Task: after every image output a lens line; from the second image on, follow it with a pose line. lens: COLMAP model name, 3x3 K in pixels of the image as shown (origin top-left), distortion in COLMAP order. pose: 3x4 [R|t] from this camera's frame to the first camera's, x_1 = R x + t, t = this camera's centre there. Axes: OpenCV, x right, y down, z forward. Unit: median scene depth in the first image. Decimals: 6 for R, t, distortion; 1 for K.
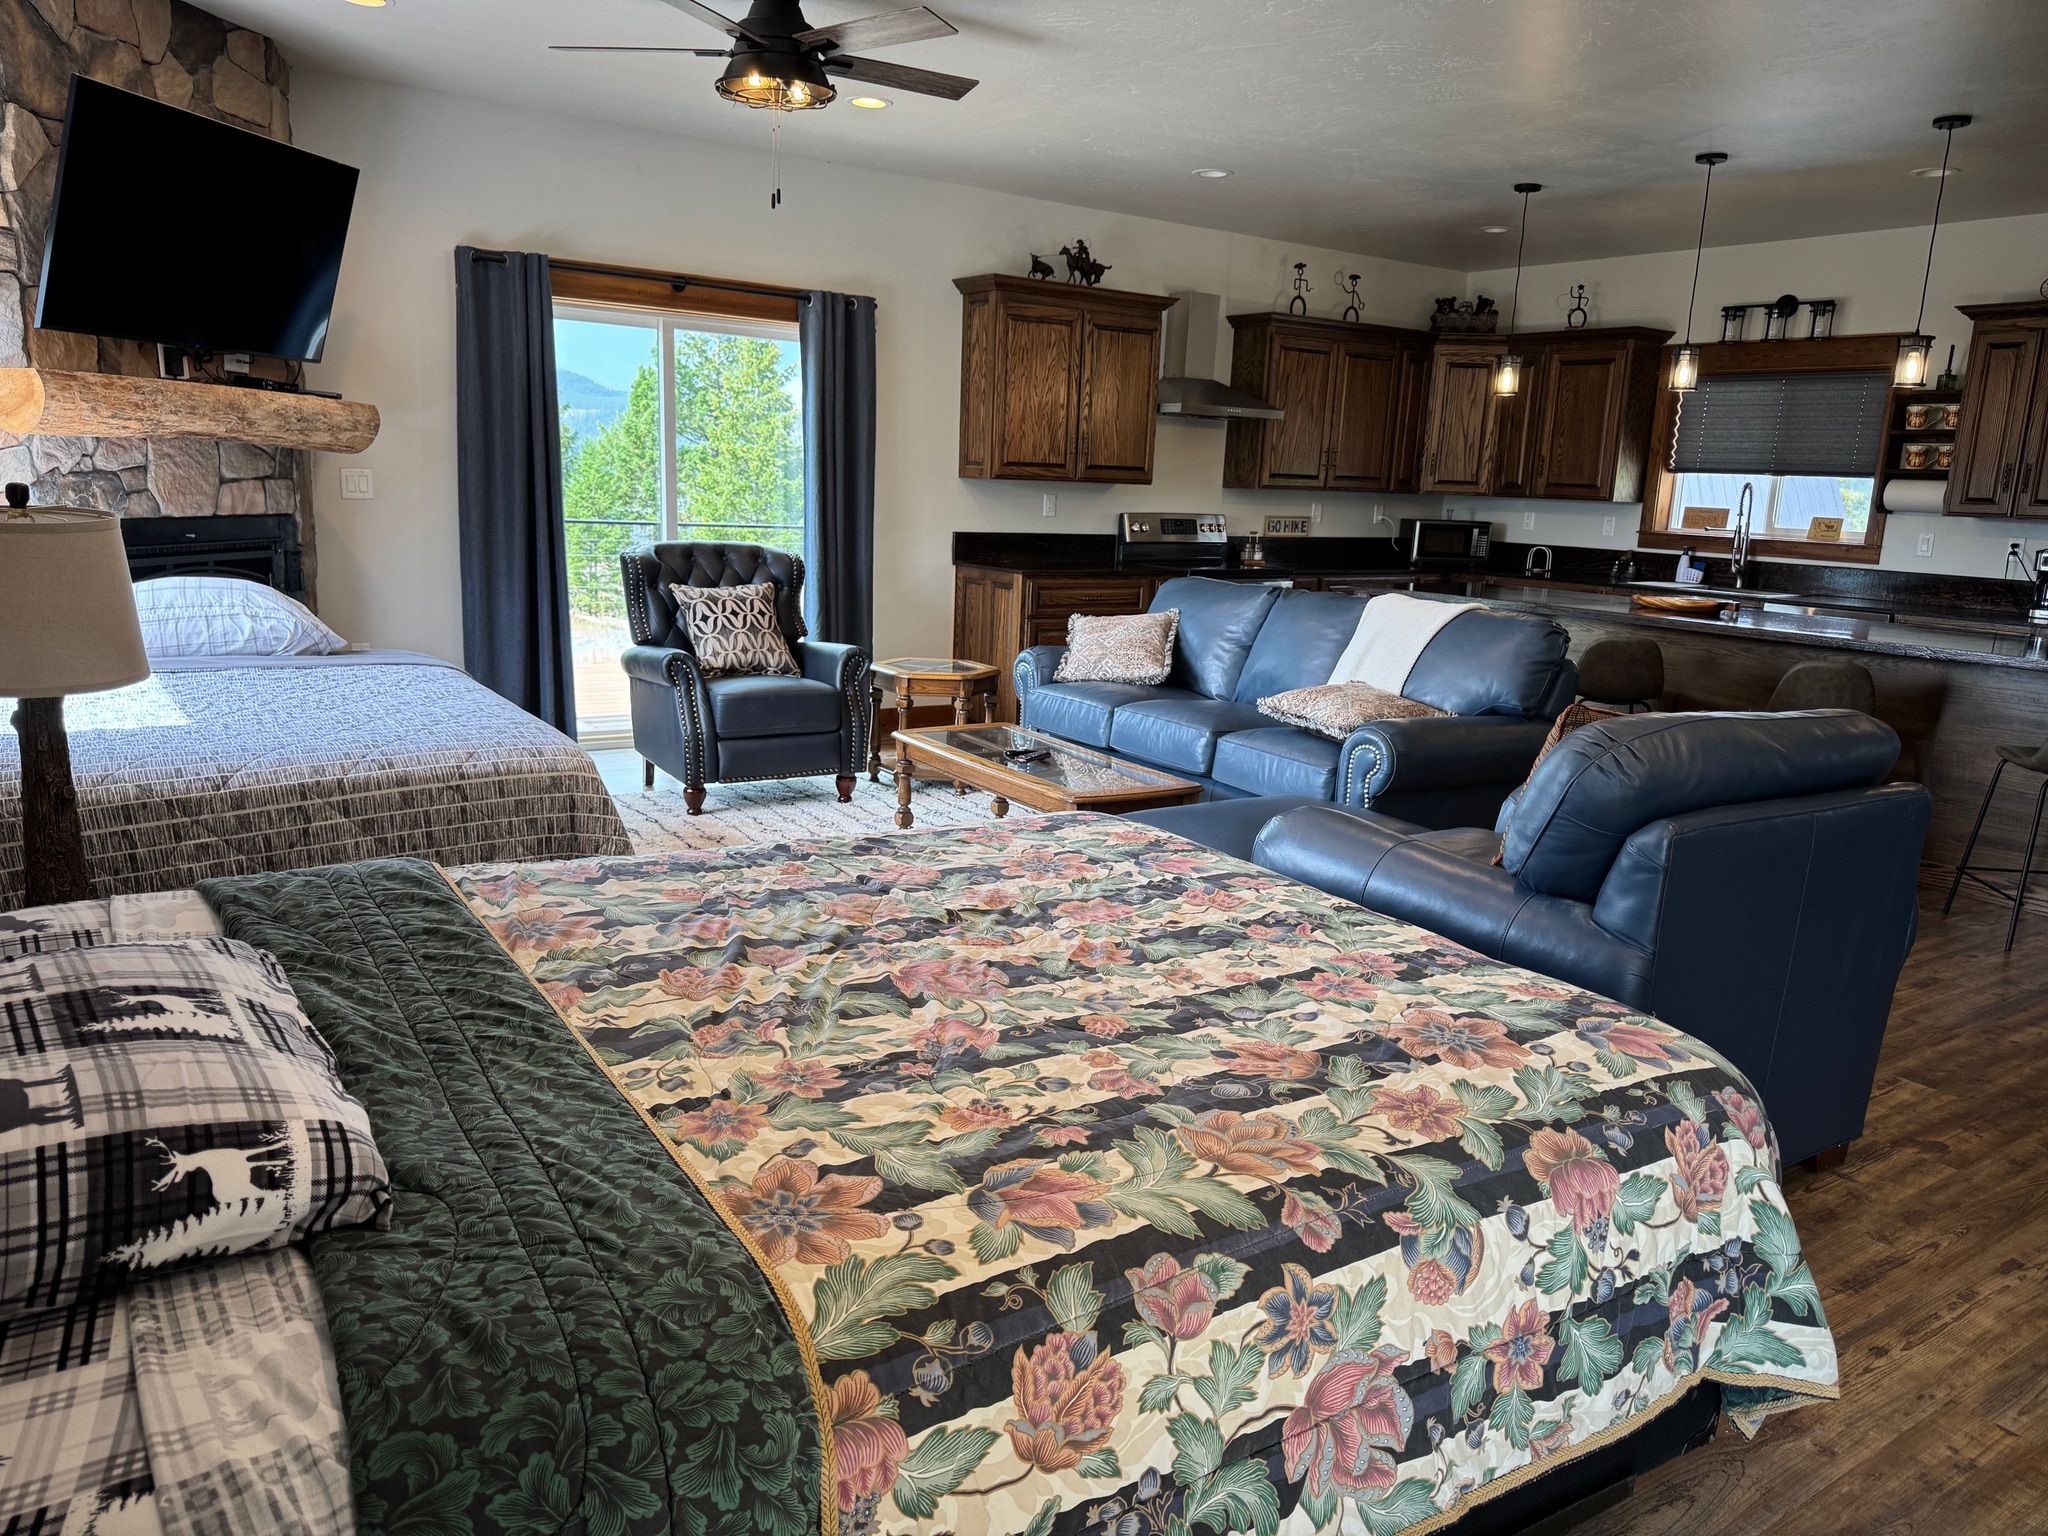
lens RADIAL K [[1457.8, 0, 1024.0], [0, 1457.8, 768.0], [0, 0, 1]] dist [-0.006155, -0.005377]
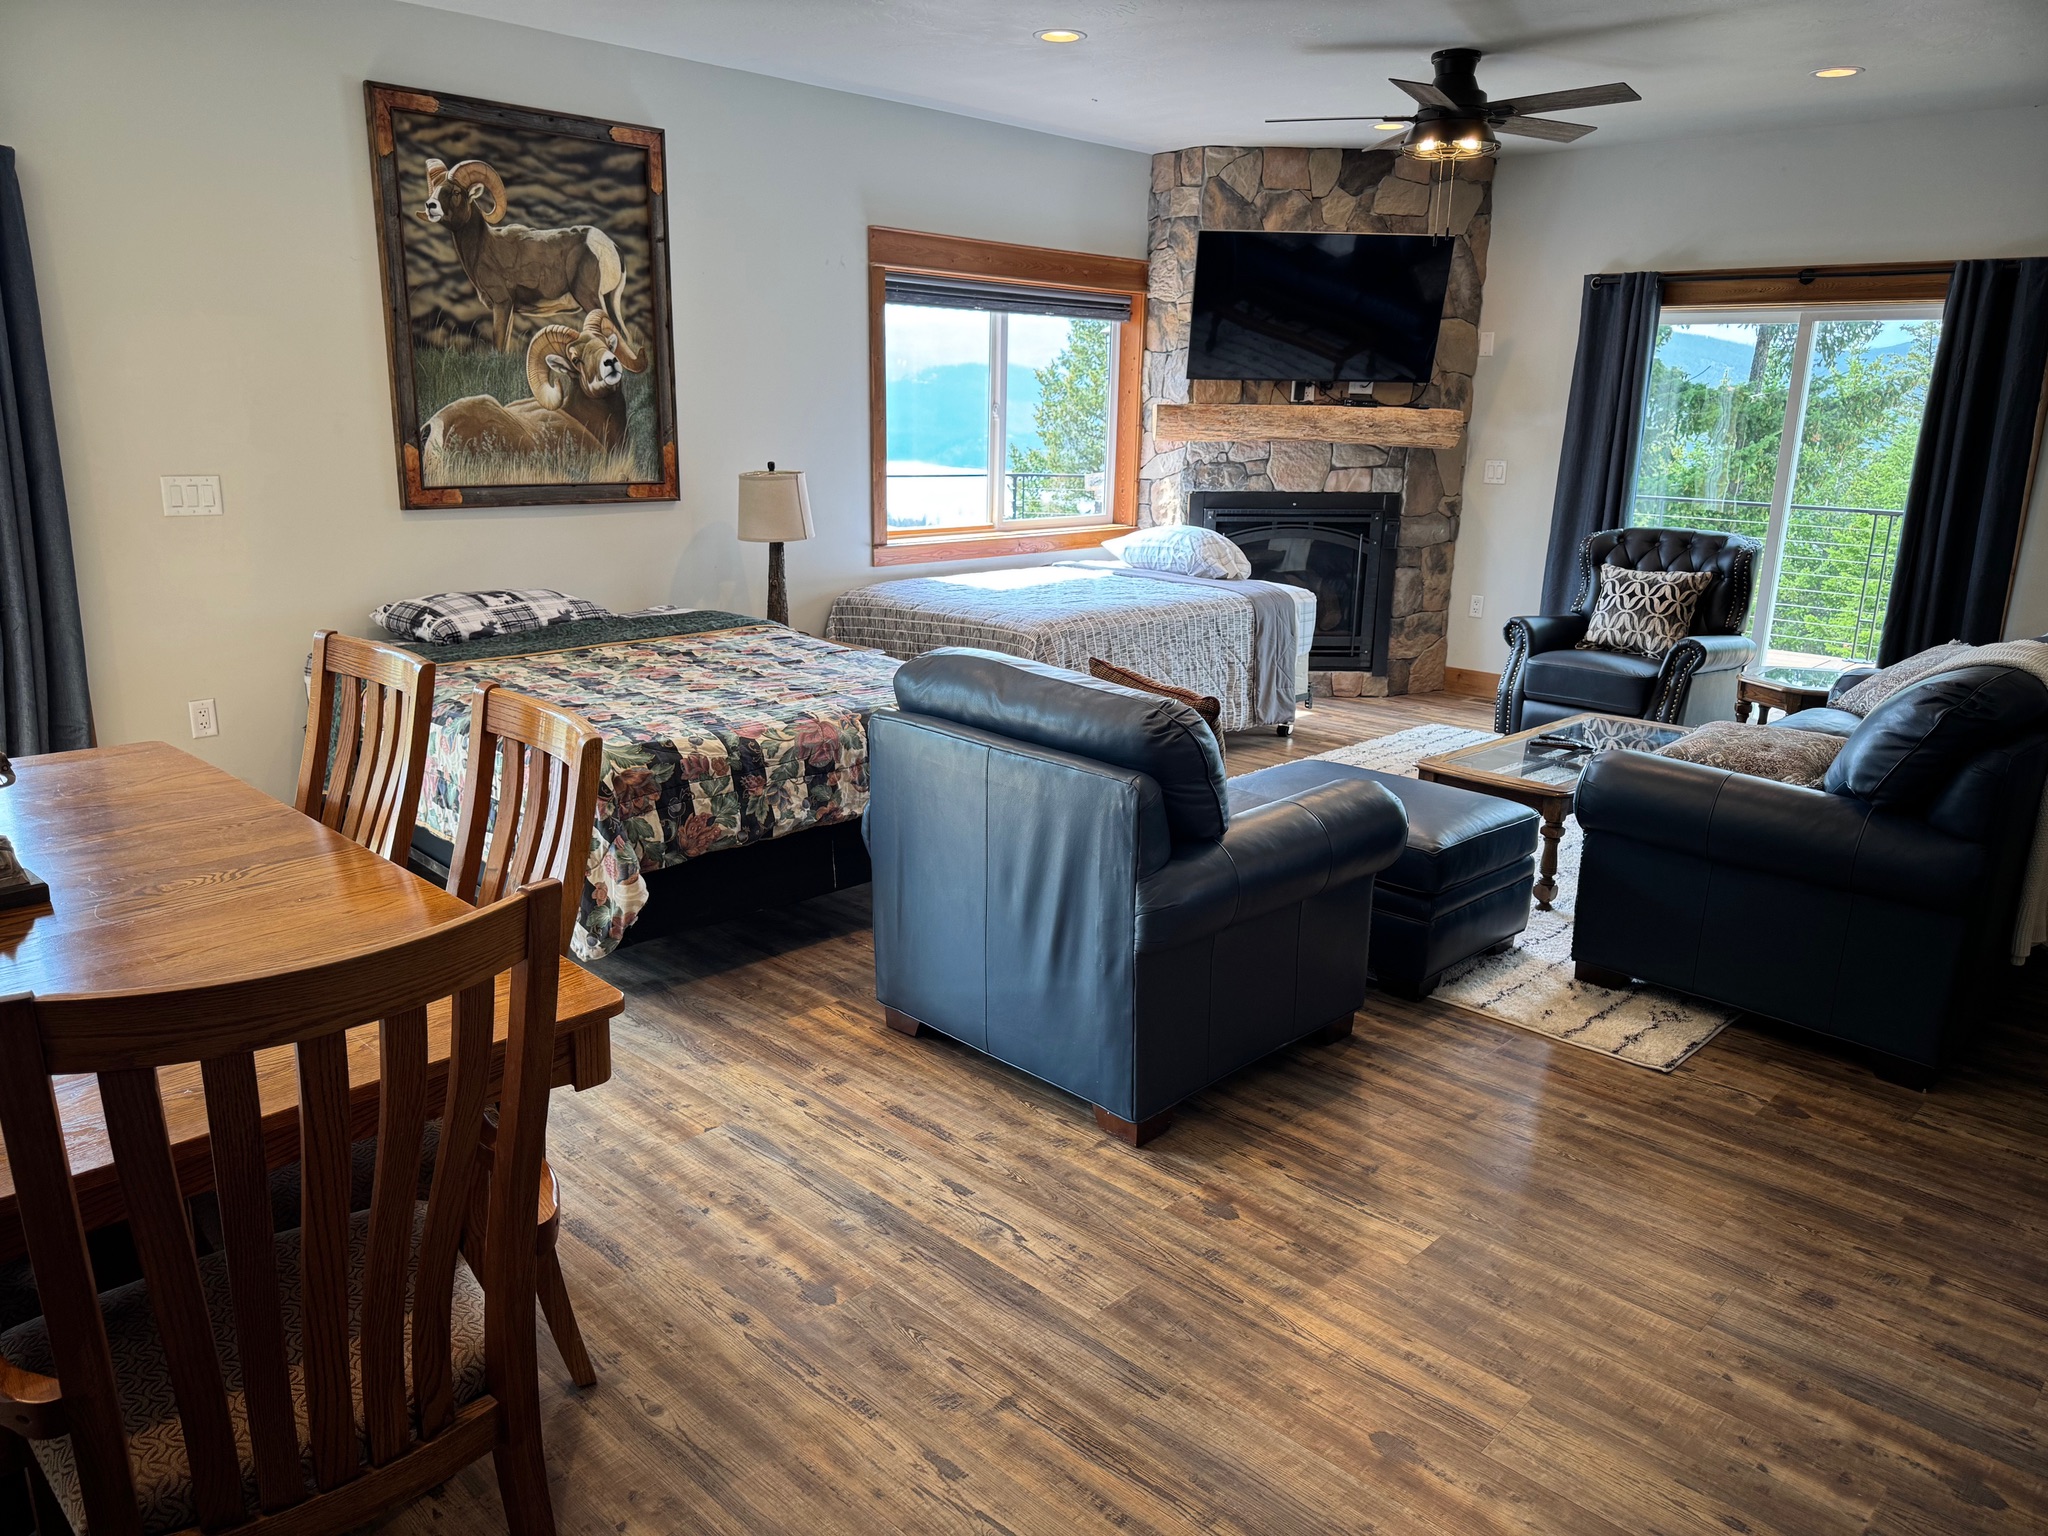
lens RADIAL K [[1457.8, 0, 1024.0], [0, 1457.8, 768.0], [0, 0, 1]] dist [-0.006155, -0.005377]
pose [[0.217375, 0.197560, -0.955886, 0.638784], [-0.196009, 0.968190, 0.155529, -0.052860], [0.956205, 0.153554, 0.249184, 0.277729]]
